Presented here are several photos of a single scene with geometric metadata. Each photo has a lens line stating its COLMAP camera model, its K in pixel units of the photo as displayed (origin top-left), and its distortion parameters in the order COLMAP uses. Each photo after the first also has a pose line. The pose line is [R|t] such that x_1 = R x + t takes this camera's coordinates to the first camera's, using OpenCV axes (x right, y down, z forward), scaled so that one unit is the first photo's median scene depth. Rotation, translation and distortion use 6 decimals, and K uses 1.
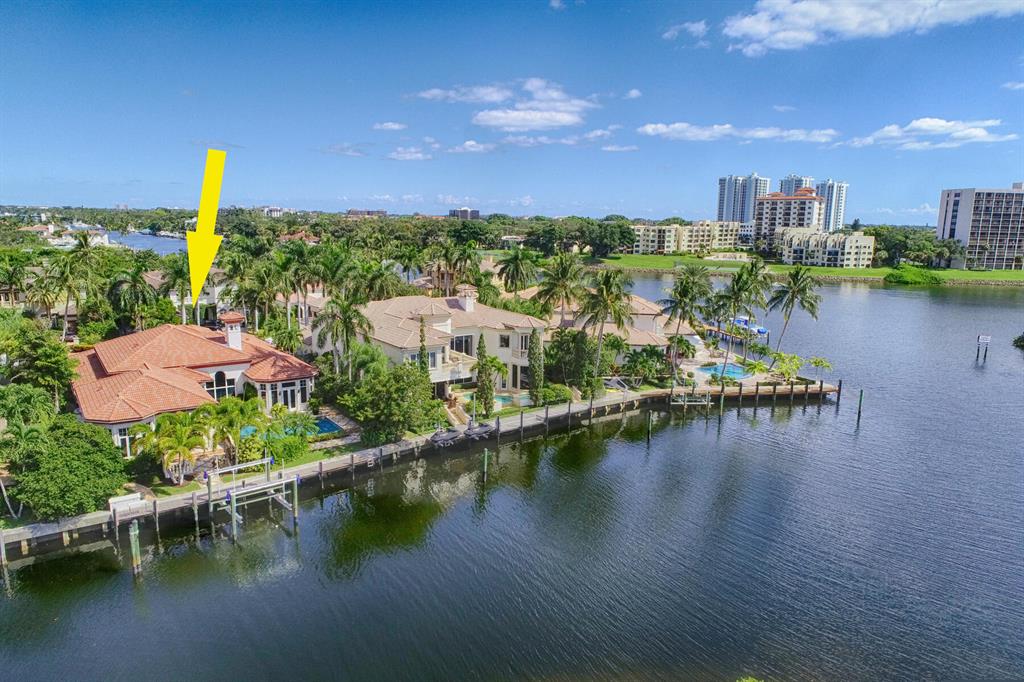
lens RADIAL K [[684.1, 0, 516.0], [0, 684.1, 304.2], [0, 0, 1]] dist [-0.003513, -0.001262]
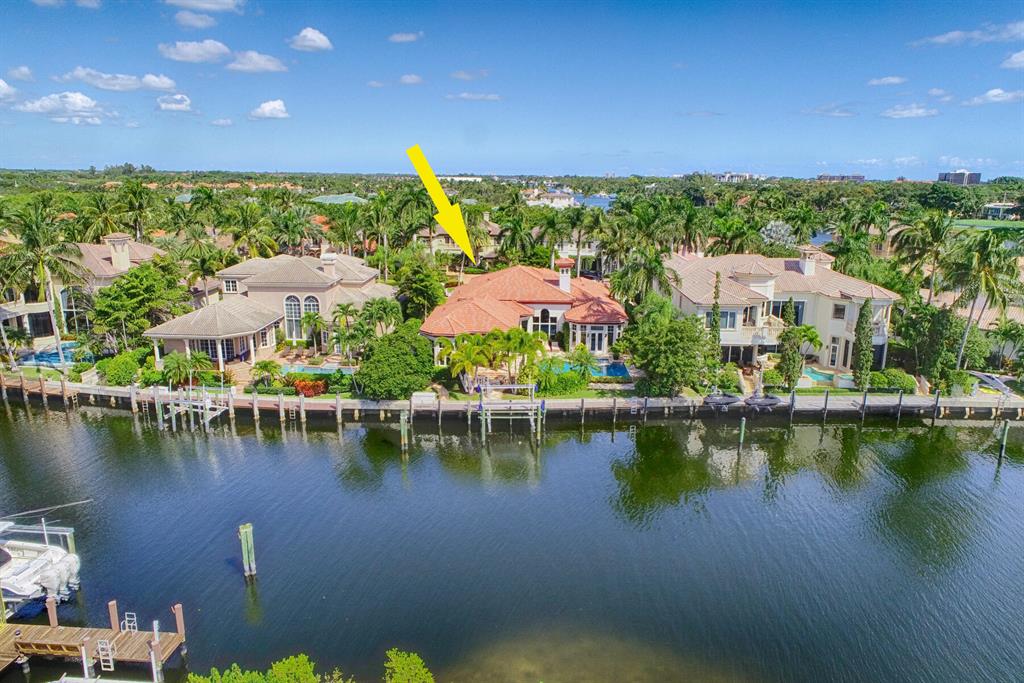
lens RADIAL K [[684.1, 0, 516.0], [0, 684.1, 304.7], [0, 0, 1]] dist [-0.003513, -0.001262]
pose [[0.794212, 0.099966, -0.599361, 0.201412], [-0.070663, 0.994877, 0.072297, 0.013118], [0.603518, -0.015066, 0.797207, 0.074460]]
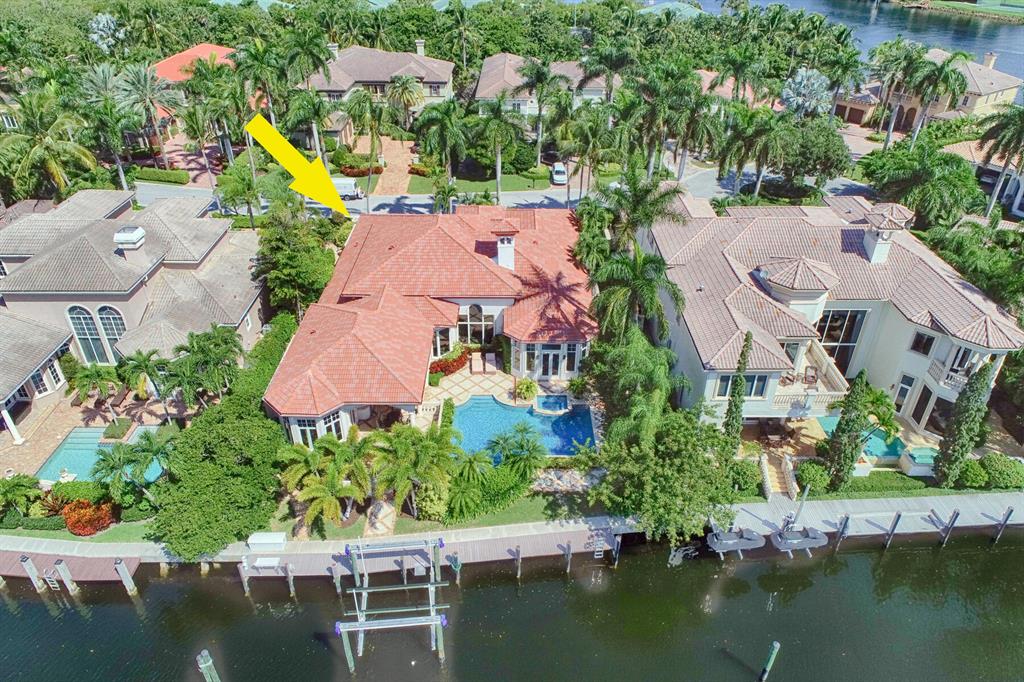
lens RADIAL K [[685.5, 0, 512.0], [0, 685.5, 341.0], [0, 0, 1]] dist [0.000794, 0.001464]
pose [[0.814252, 0.294093, -0.500503, -0.011433], [-0.063058, 0.901882, 0.427355, -0.188703], [0.577077, -0.316414, 0.752904, 0.440900]]
